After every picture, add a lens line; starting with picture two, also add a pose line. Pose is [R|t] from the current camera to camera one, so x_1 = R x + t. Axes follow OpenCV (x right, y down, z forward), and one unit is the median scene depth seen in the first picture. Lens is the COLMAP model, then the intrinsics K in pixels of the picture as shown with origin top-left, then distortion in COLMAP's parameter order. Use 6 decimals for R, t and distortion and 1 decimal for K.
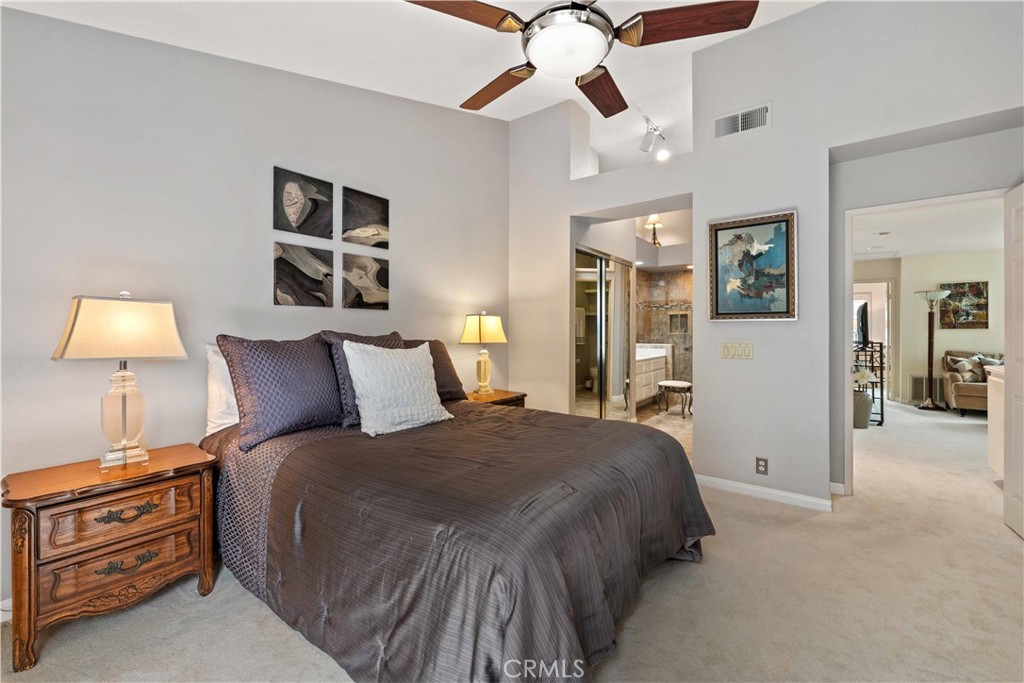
lens RADIAL K [[419.2, 0, 497.9], [0, 419.2, 328.9], [0, 0, 1]] dist [-0.000107, -0.000225]
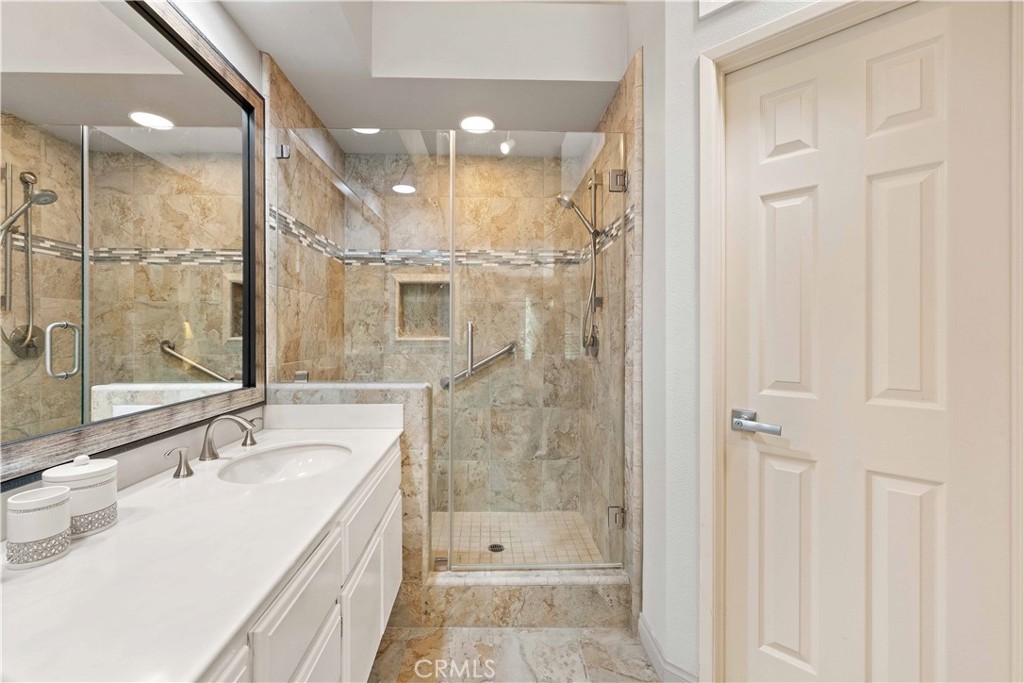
lens RADIAL K [[413.9, 0, 497.5], [0, 413.9, 330.4], [0, 0, 1]] dist [0.000247, -0.000315]
pose [[0.766279, 0.002165, 0.642505, 0.263821], [-0.000633, 0.999996, -0.002614, 0.005455], [-0.642508, 0.001597, 0.766277, 0.714376]]
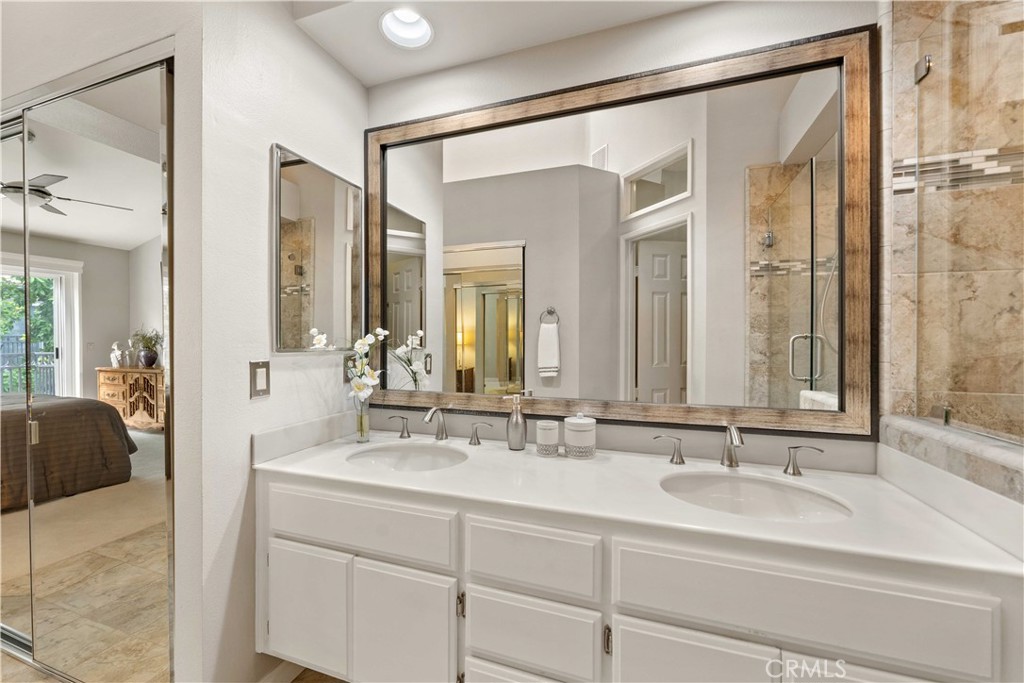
lens RADIAL K [[407.9, 0, 498.6], [0, 407.9, 344.4], [0, 0, 1]] dist [-0.000733, -0.000483]
pose [[0.318301, 0.003571, -0.947983, 0.410444], [0.001442, 0.999990, 0.004251, 0.005796], [0.947989, -0.002720, 0.318293, 0.771544]]
